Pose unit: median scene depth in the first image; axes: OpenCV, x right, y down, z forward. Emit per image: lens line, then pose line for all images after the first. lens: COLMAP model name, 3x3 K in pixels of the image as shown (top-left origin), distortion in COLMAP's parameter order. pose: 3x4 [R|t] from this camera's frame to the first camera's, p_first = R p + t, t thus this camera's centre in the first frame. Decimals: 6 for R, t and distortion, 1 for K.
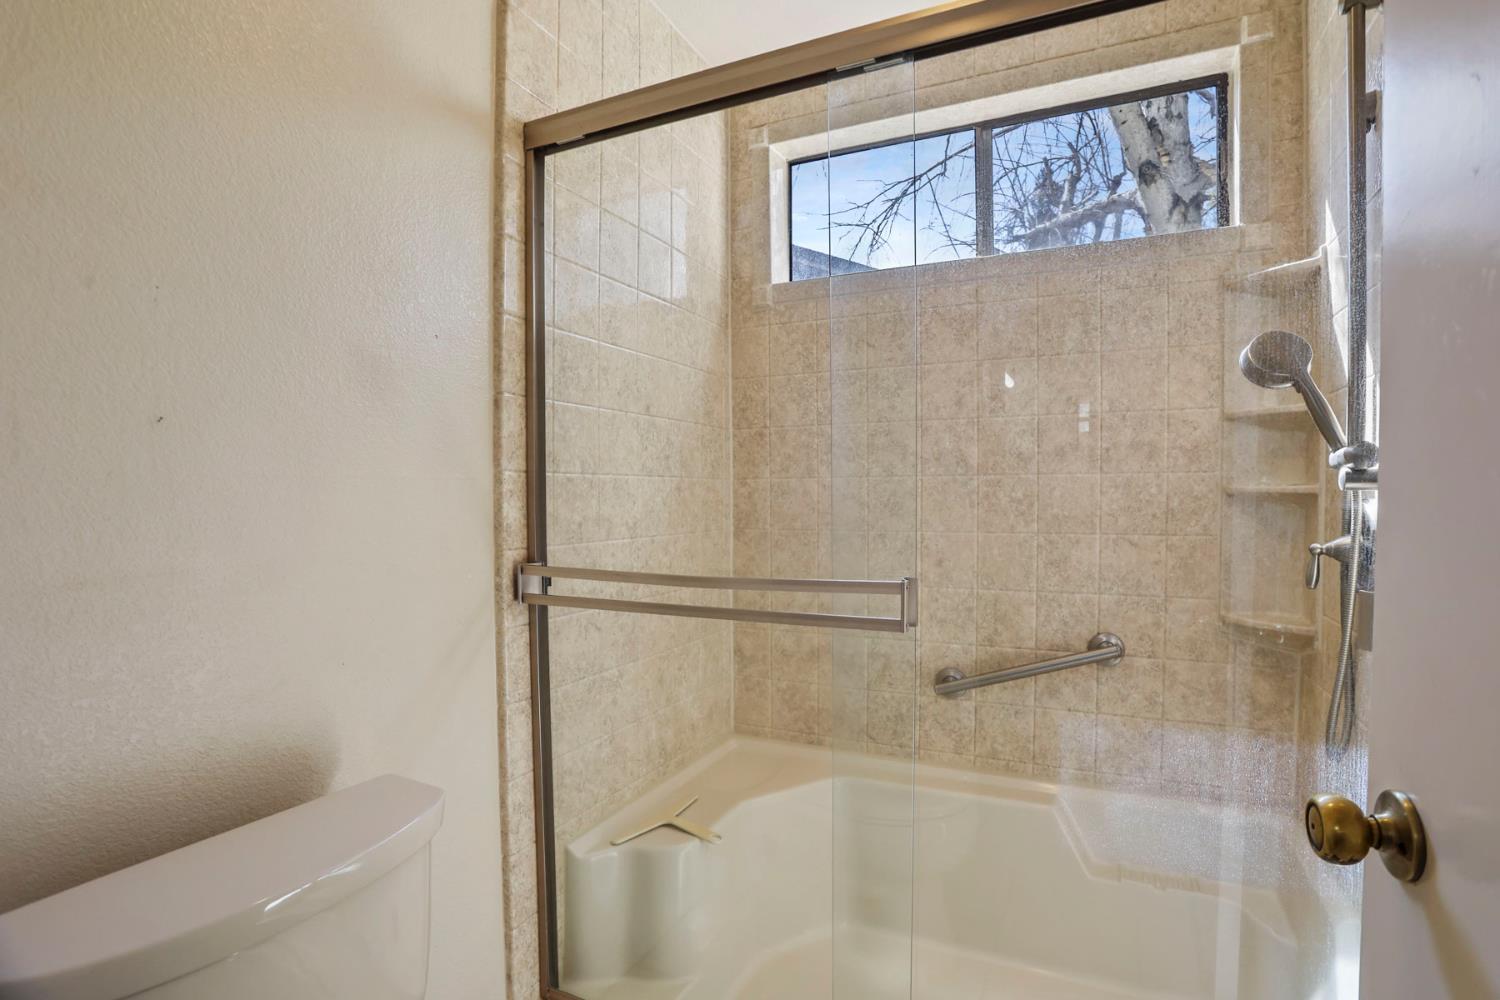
lens RADIAL K [[734.7, 0, 745.0], [0, 734.7, 502.8], [0, 0, 1]] dist [-0.061639, 0.019921]
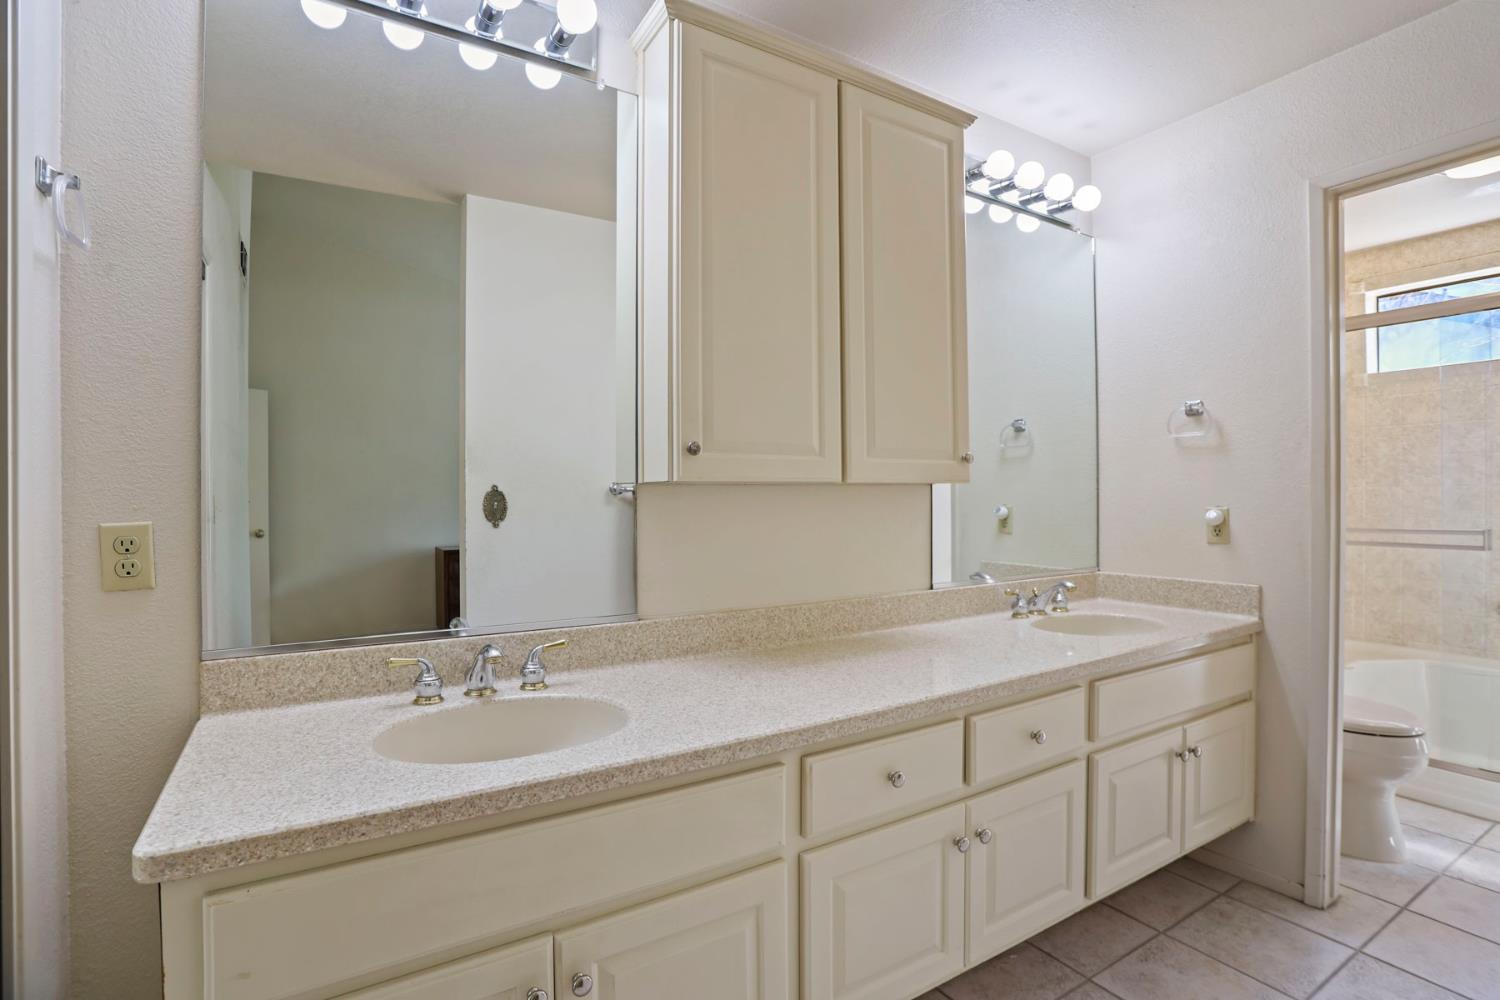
lens RADIAL K [[734.7, 0, 739.2], [0, 734.7, 492.6], [0, 0, 1]] dist [-0.061639, 0.019921]
pose [[0.846570, 0.000238, -0.532277, -0.330965], [-0.005959, 0.999941, -0.009031, 0.004504], [0.532243, 0.010817, 0.846522, -1.199633]]
